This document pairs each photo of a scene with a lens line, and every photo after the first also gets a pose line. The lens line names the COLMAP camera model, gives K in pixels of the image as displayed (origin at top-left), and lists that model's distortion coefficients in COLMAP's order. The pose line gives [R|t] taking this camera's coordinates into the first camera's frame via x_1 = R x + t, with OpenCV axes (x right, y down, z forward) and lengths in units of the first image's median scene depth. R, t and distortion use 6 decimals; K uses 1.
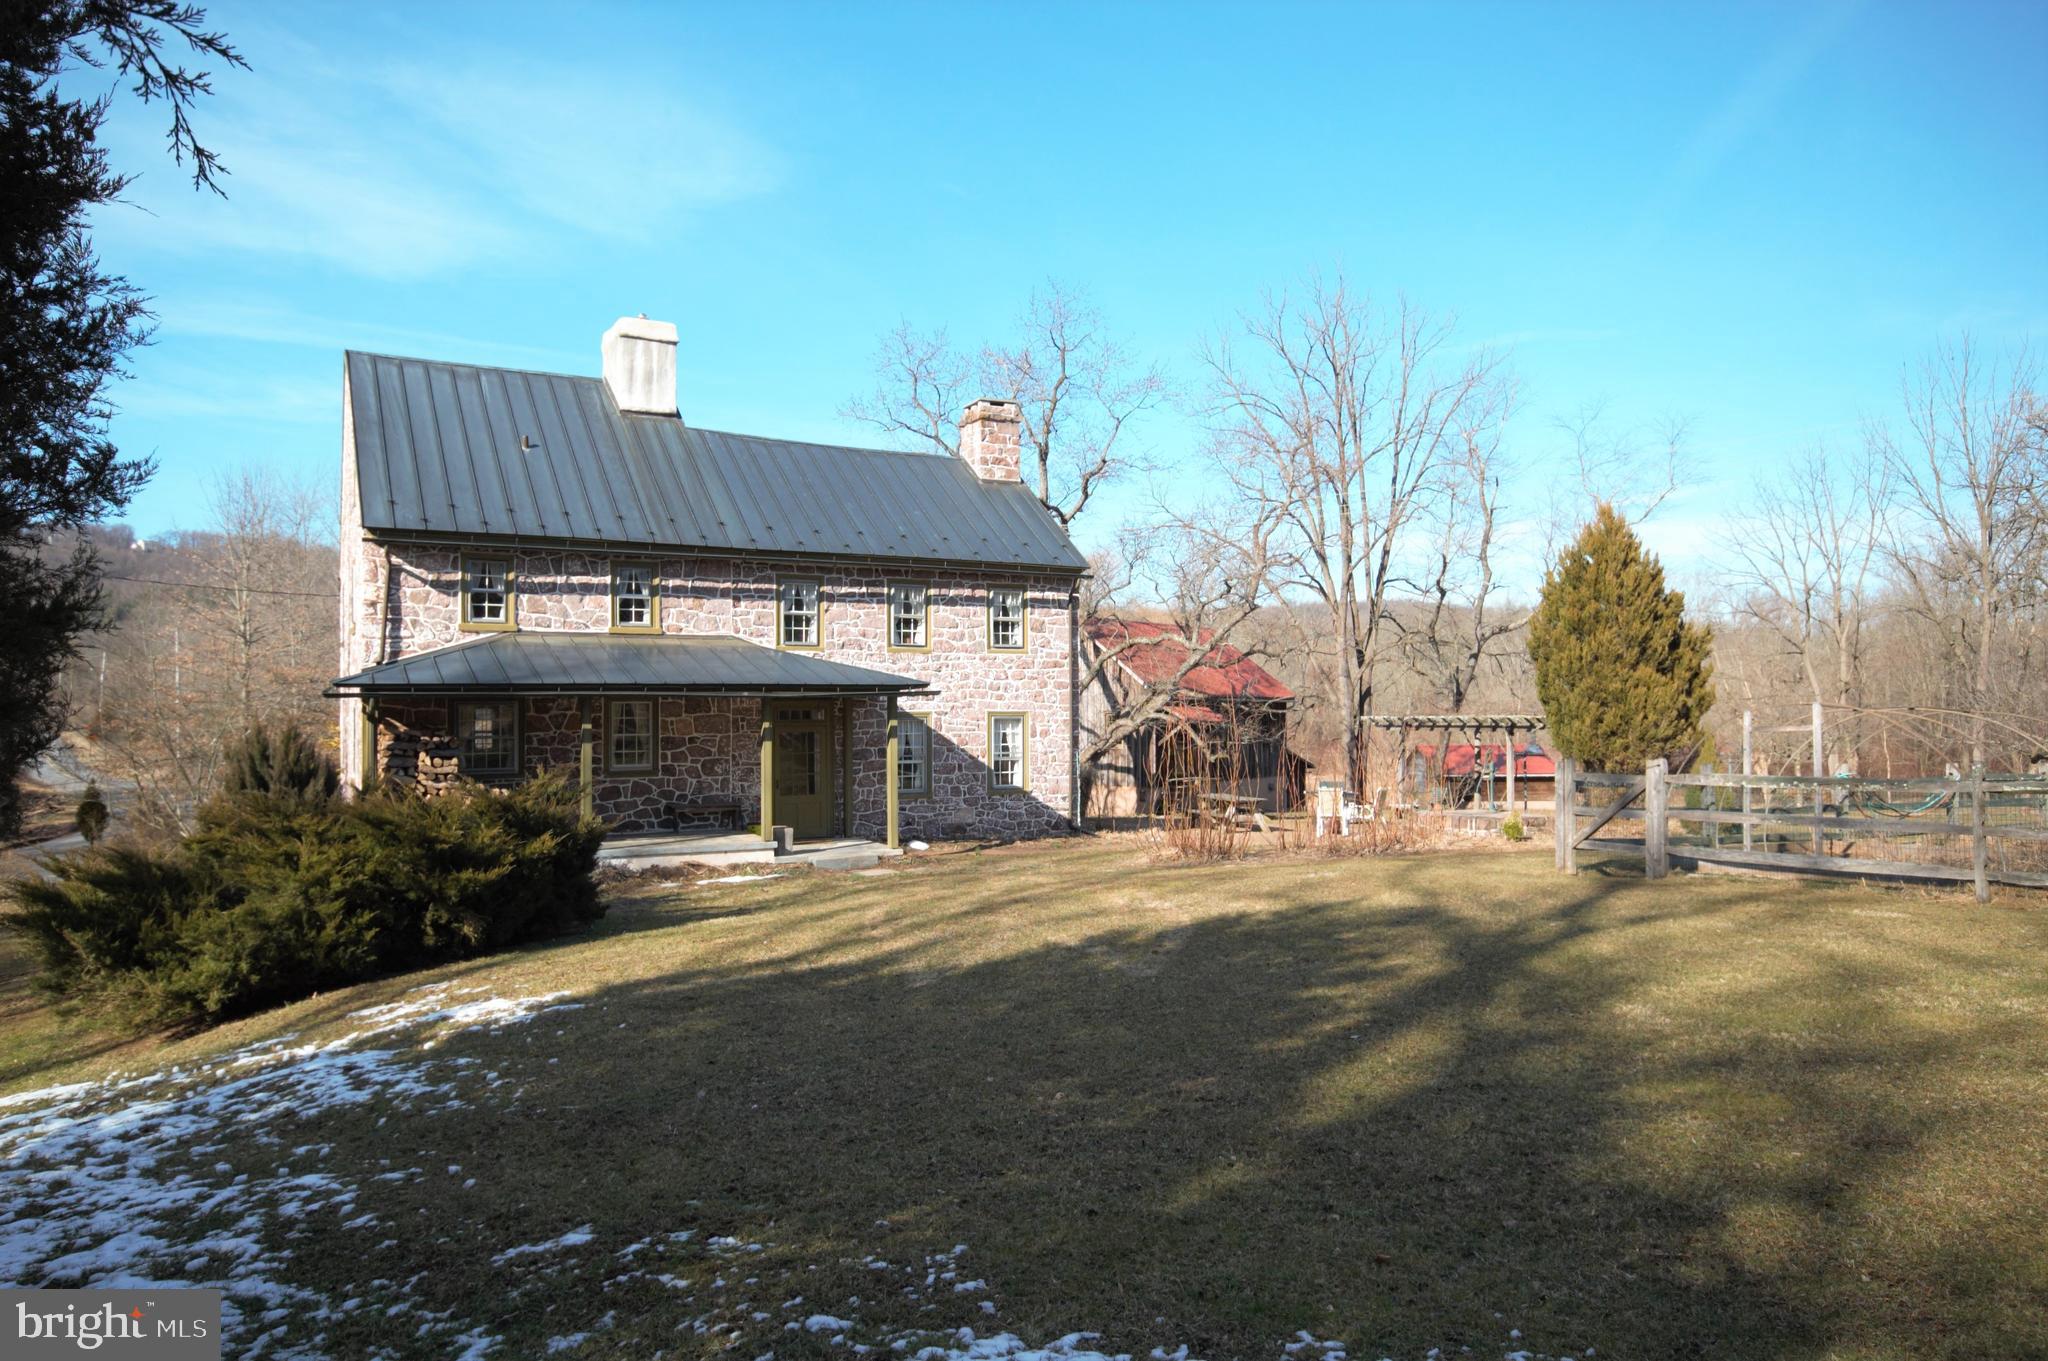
lens RADIAL K [[1376.2, 0, 1021.0], [0, 1376.2, 681.4], [0, 0, 1]] dist [0.004844, 0.007038]
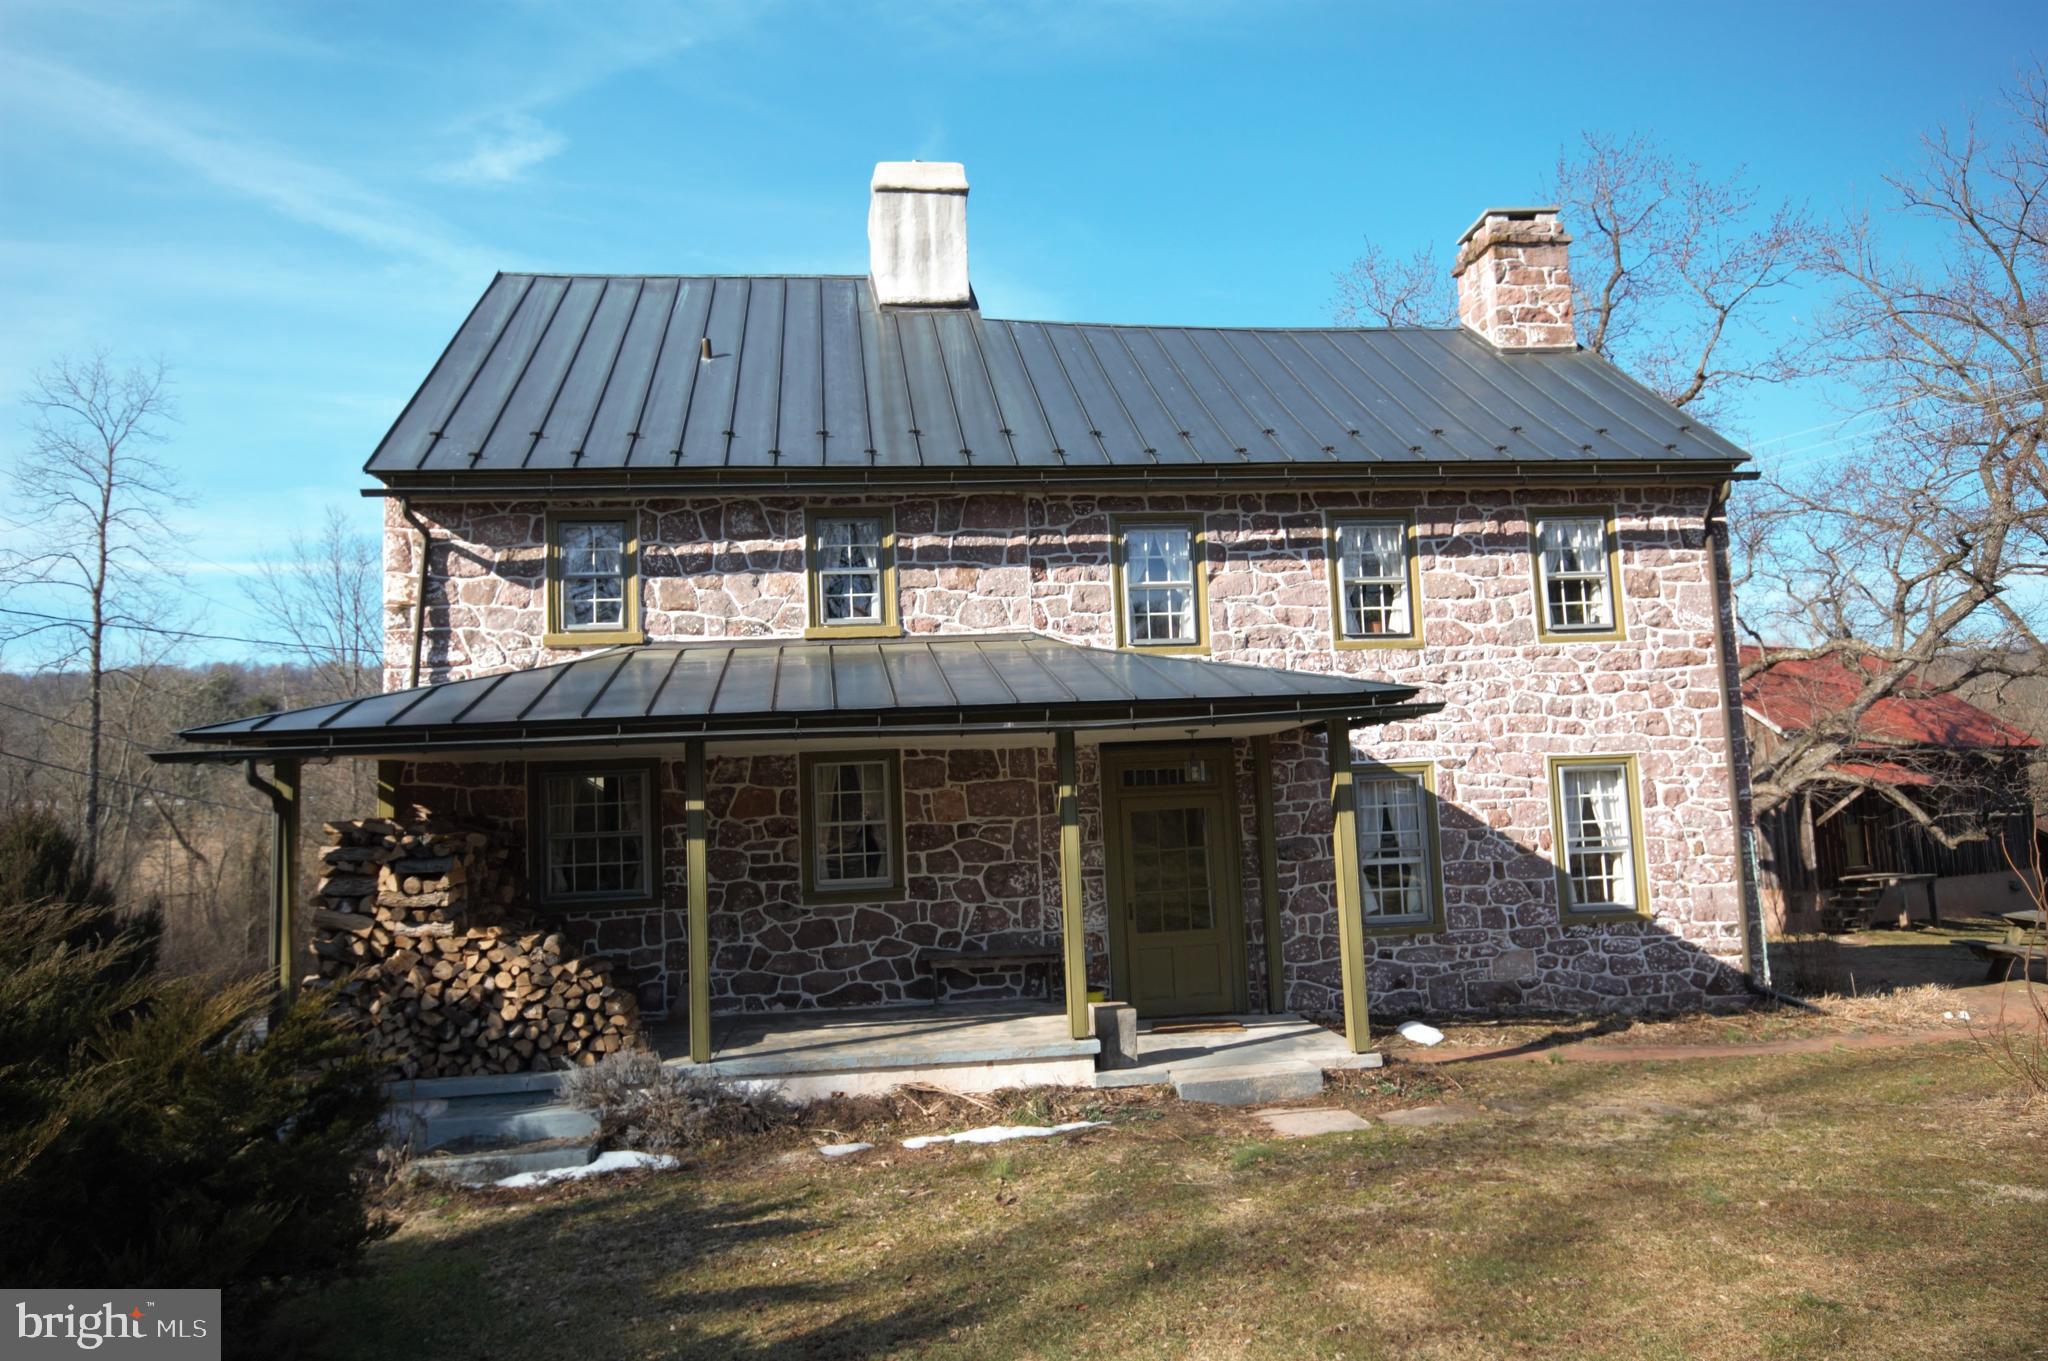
lens RADIAL K [[1376.2, 0, 1008.3], [0, 1376.2, 690.8], [0, 0, 1]] dist [0.004844, 0.007038]
pose [[0.928588, -0.068713, -0.364696, -0.023527], [0.044514, 0.996237, -0.074360, 0.027677], [0.368434, 0.052816, 0.928153, 0.481561]]
